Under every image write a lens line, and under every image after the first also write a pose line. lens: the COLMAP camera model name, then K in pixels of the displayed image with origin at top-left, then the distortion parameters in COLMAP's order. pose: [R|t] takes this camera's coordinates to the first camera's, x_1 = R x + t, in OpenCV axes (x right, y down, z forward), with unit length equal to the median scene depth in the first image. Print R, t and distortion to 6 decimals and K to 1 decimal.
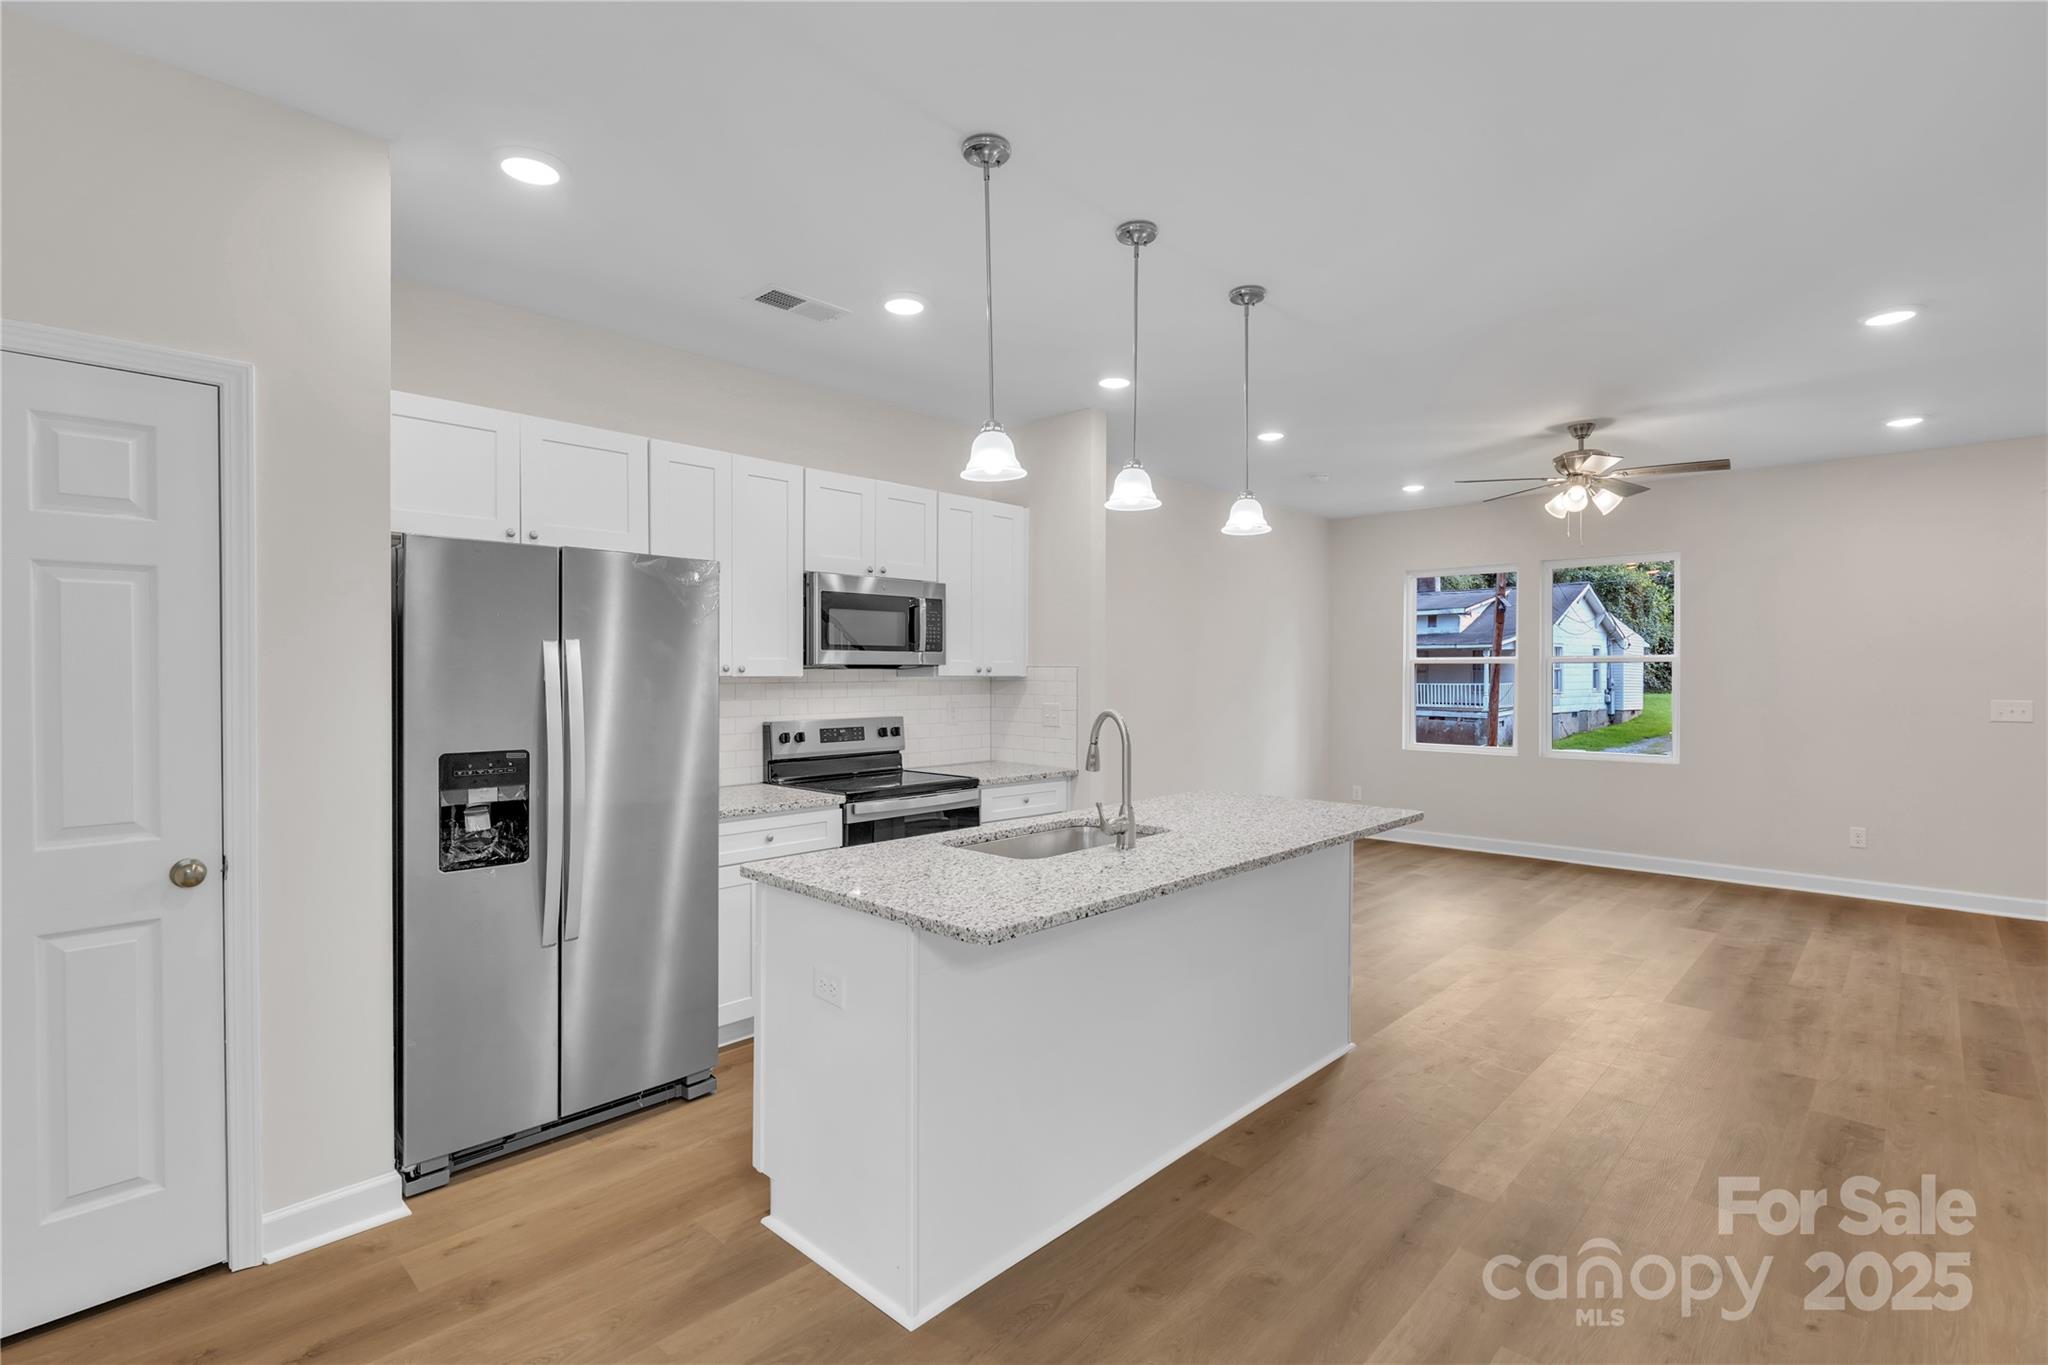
lens RADIAL K [[946.1, 0, 1021.0], [0, 946.1, 683.3], [0, 0, 1]] dist [-0.000028, -0.000484]
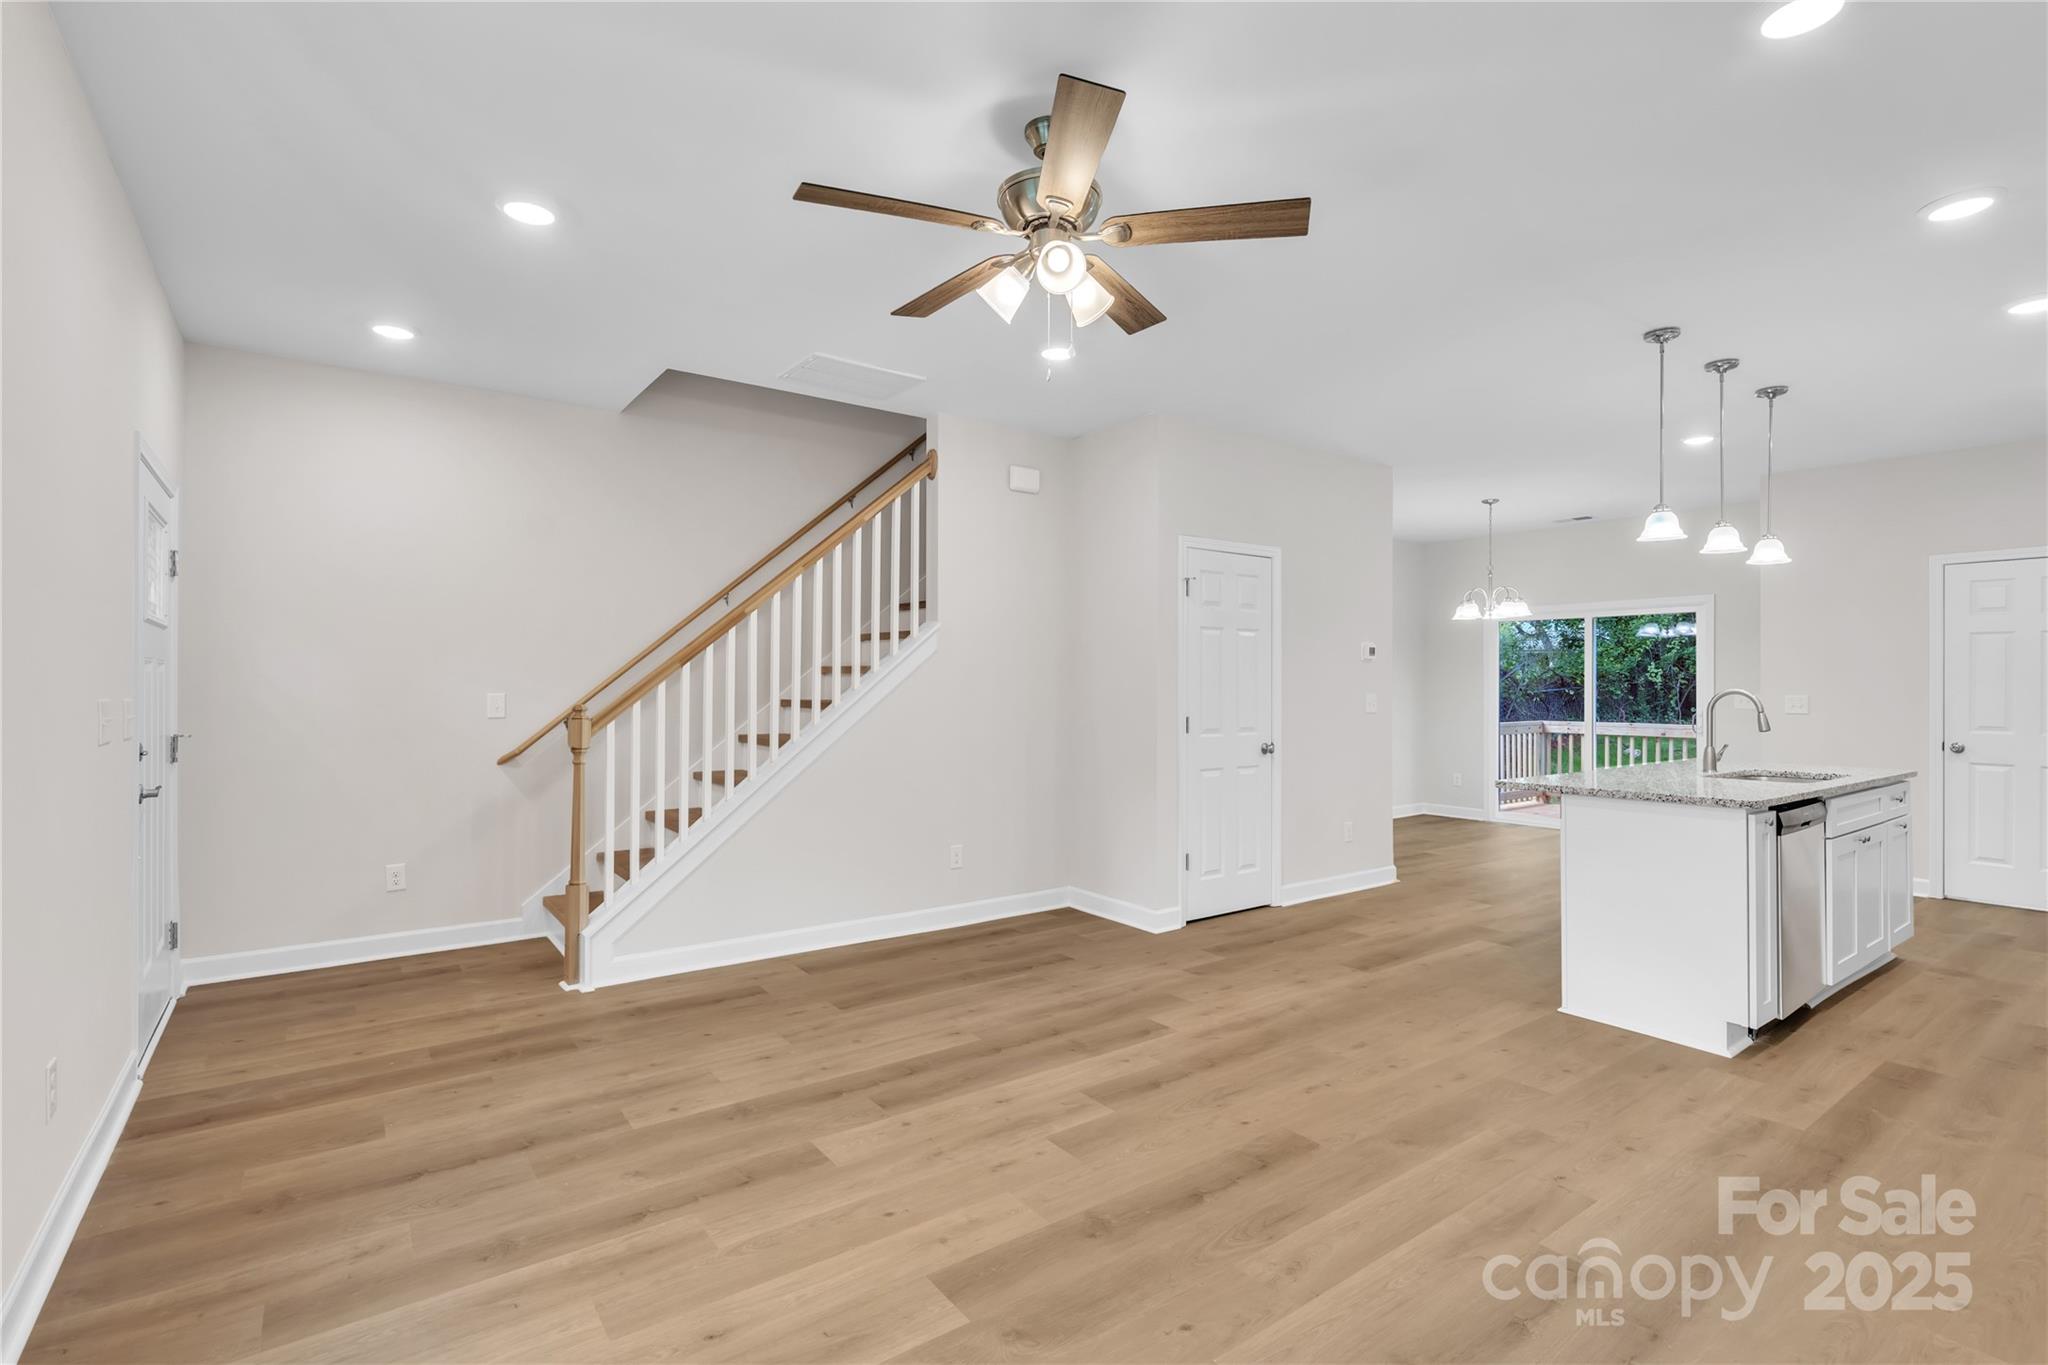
lens RADIAL K [[955.0, 0, 1024.0], [0, 955.0, 682.5], [0, 0, 1]] dist [-0.000144, -0.000288]
pose [[-0.985157, -0.003541, 0.171622, 0.637612], [-0.002456, 0.999976, 0.006530, 0.005832], [-0.171641, 0.006012, -0.985141, 1.809226]]
